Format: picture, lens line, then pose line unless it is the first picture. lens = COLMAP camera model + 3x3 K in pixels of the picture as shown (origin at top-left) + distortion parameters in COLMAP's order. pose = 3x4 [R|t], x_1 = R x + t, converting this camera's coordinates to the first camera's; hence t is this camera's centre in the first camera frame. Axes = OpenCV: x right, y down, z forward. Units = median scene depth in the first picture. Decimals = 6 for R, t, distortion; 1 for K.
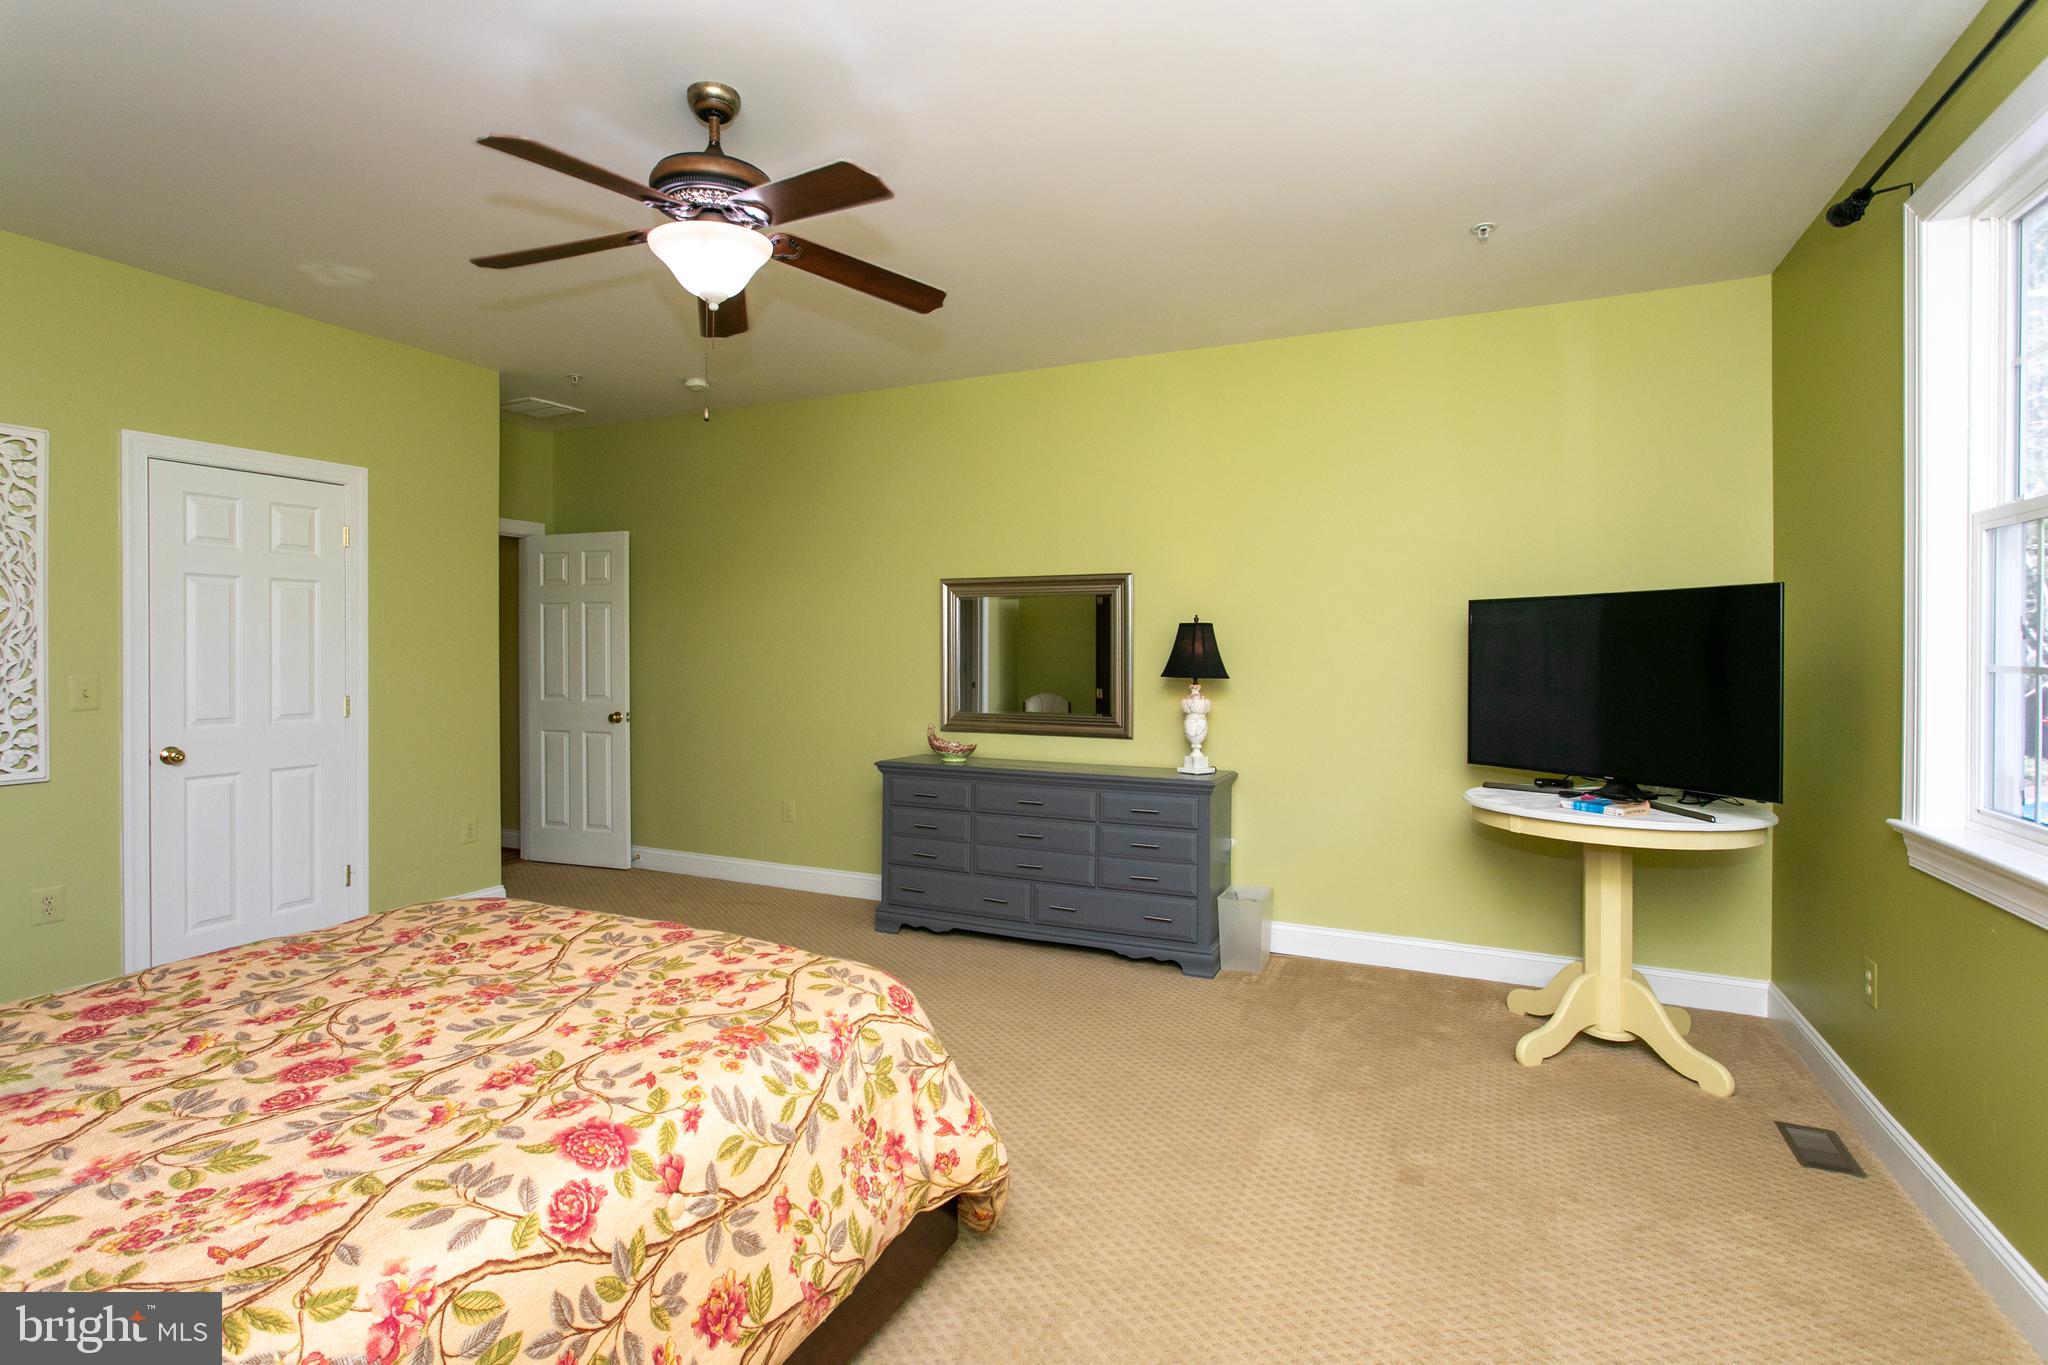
lens RADIAL K [[991.2, 0, 1015.6], [0, 991.2, 679.5], [0, 0, 1]] dist [-0.020732, -0.000628]
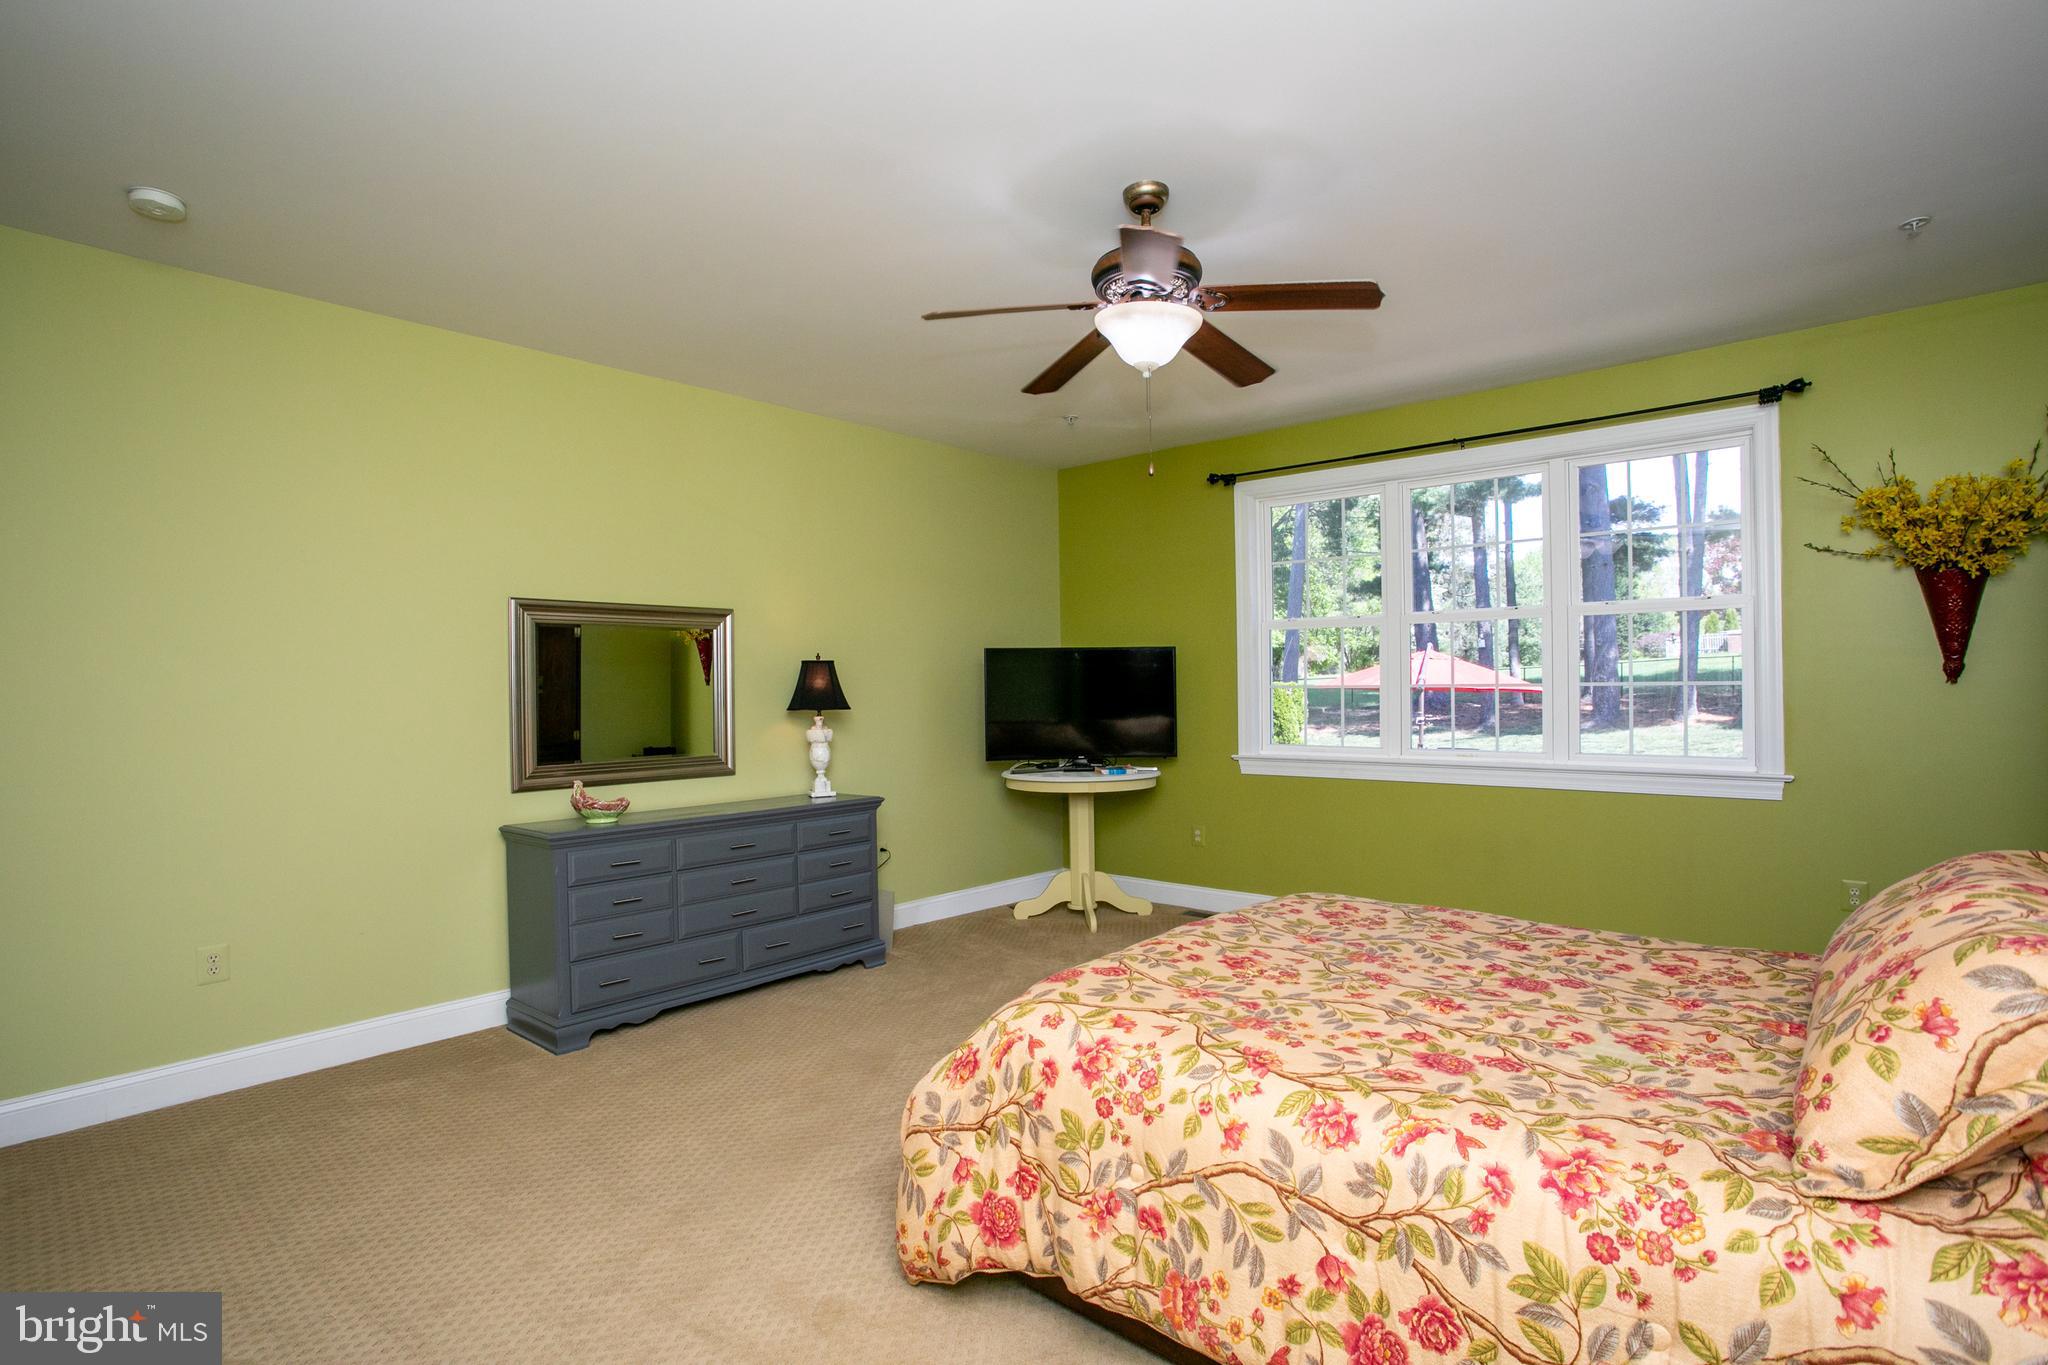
lens RADIAL K [[978.6, 0, 1014.6], [0, 978.6, 720.9], [0, 0, 1]] dist [-0.009743, 0.000403]
pose [[0.316616, -0.050633, 0.947201, -0.879634], [0.028644, 0.998629, 0.043807, -0.034932], [-0.948121, 0.013261, 0.317632, 0.496923]]
